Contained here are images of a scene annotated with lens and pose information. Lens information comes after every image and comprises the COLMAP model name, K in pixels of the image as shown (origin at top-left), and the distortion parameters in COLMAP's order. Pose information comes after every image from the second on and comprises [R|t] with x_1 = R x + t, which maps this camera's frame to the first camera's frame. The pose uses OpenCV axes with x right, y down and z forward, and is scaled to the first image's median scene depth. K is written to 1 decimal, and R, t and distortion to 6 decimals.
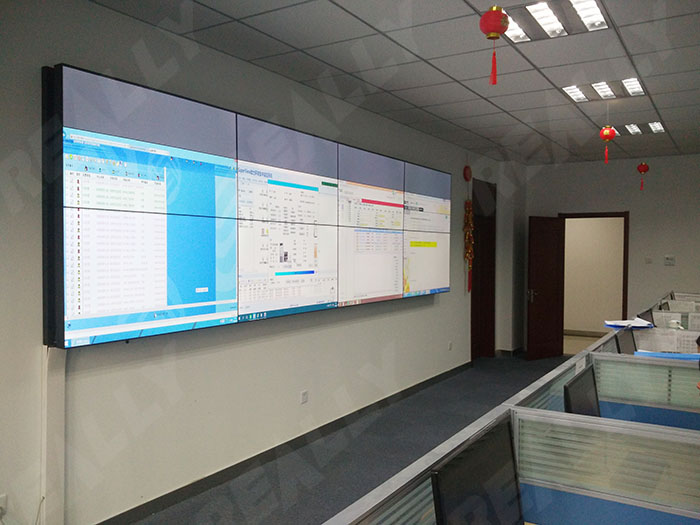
lens RADIAL K [[621.1, 0, 352.8], [0, 621.1, 264.2], [0, 0, 1]] dist [0.010369, -0.087830]
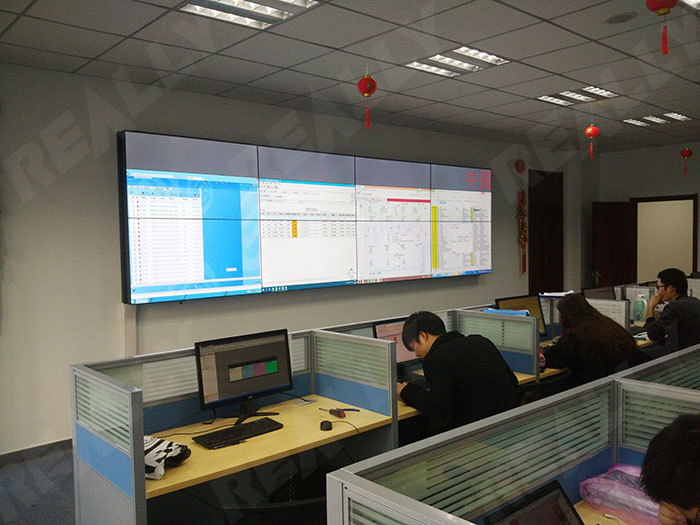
lens RADIAL K [[621.1, 0, 350.9], [0, 621.1, 262.0], [0, 0, 1]] dist [0.010369, -0.087830]
pose [[0.957999, -0.013884, -0.286436, 0.469300], [0.017843, 0.999778, 0.011217, 0.012778], [0.286216, -0.015857, 0.958034, -0.338014]]
